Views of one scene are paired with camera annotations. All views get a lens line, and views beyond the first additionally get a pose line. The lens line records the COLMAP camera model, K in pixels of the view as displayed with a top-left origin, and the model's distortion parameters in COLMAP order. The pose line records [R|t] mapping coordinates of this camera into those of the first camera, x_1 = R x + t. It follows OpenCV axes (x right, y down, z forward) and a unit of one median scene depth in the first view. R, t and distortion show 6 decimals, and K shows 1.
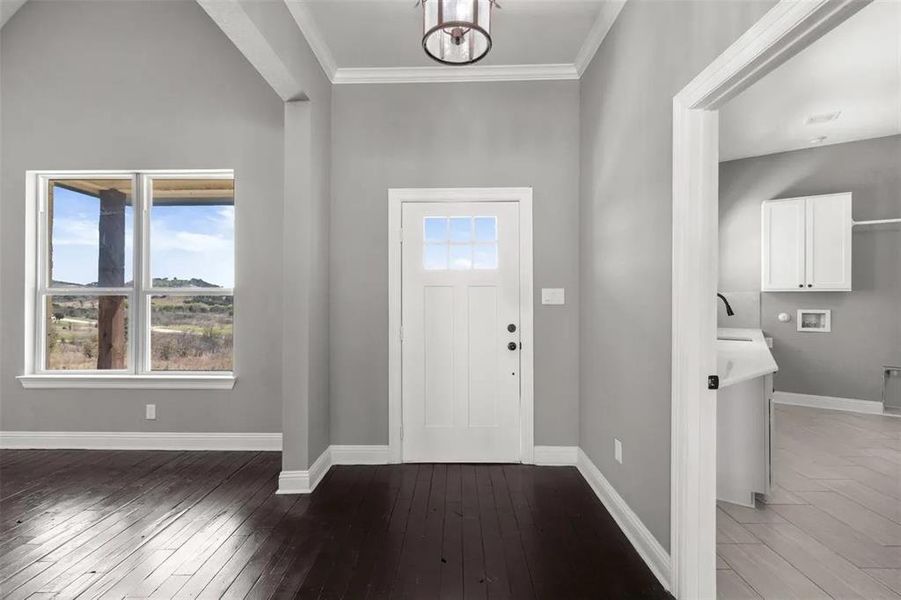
lens RADIAL K [[411.2, 0, 450.5], [0, 411.2, 300.0], [0, 0, 1]] dist [-0.001440, 0.000366]
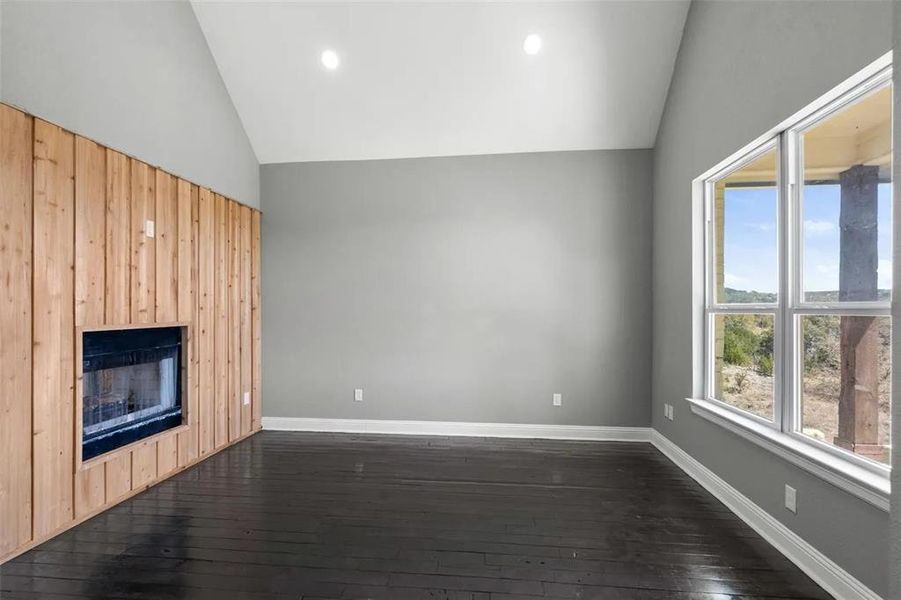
lens RADIAL K [[417.3, 0, 449.7], [0, 417.3, 312.7], [0, 0, 1]] dist [-0.001200, -0.000121]
pose [[-0.082712, 0.002972, -0.996569, -0.038888], [-0.001269, 0.999994, 0.003088, -0.016331], [0.996573, 0.001520, -0.082708, 0.503767]]
